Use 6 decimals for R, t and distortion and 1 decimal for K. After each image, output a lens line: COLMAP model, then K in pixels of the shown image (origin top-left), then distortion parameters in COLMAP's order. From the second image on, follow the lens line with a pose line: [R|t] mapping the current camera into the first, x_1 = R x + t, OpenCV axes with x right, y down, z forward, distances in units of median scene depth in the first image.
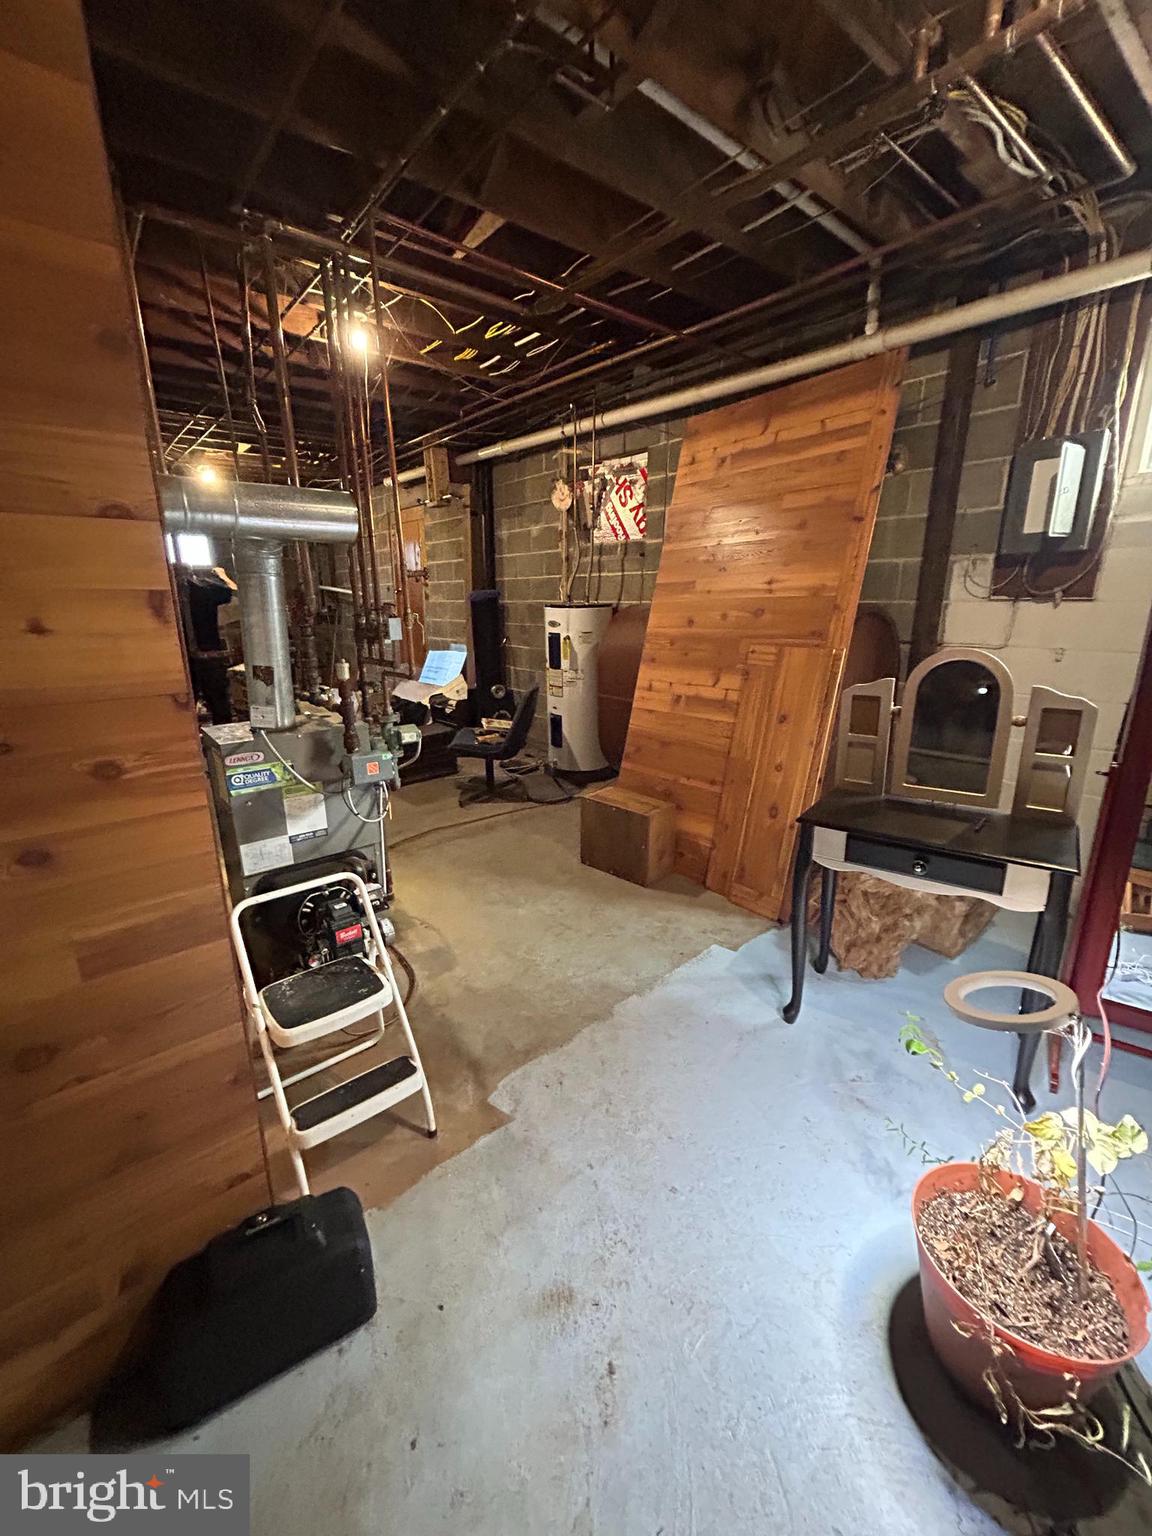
lens RADIAL K [[628.8, 0, 575.1], [0, 628.8, 770.0], [0, 0, 1]] dist [0.002737, 0.000824]
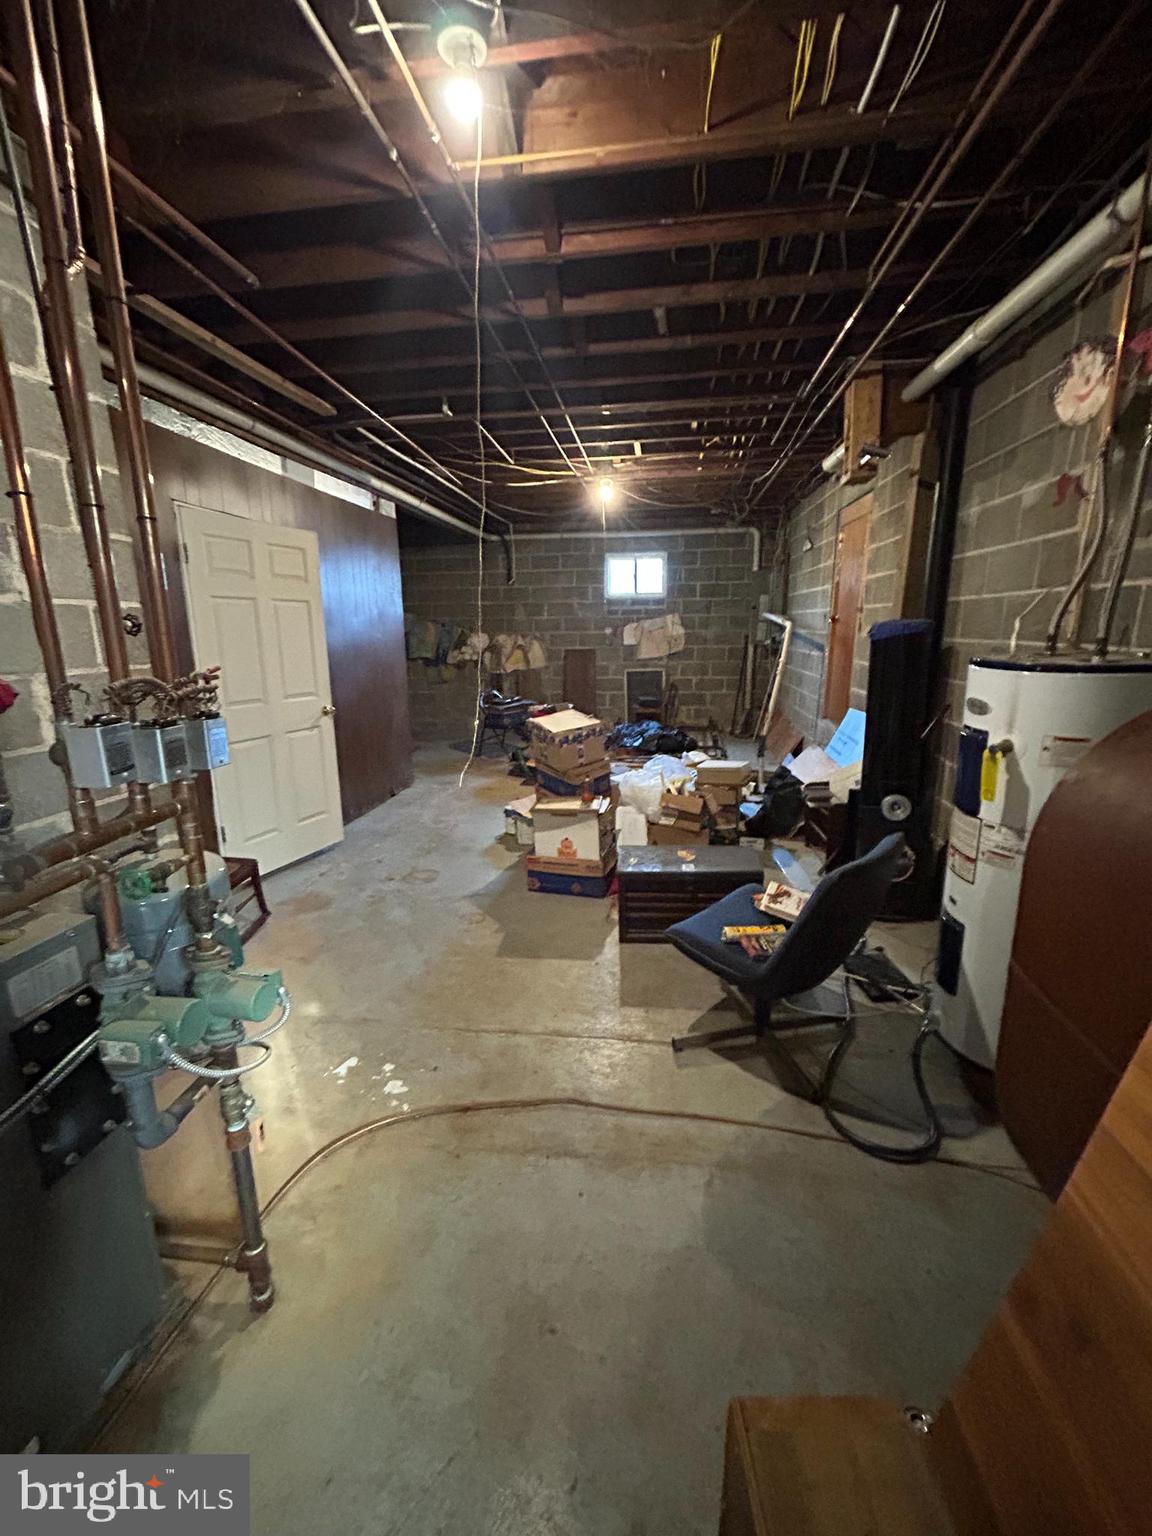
lens RADIAL K [[628.8, 0, 575.5], [0, 628.8, 761.5], [0, 0, 1]] dist [0.002737, 0.000824]
pose [[0.678802, 0.159633, -0.716760, 0.084996], [-0.192381, 0.980652, 0.036212, -0.161169], [0.708673, 0.113310, 0.696379, 0.532697]]
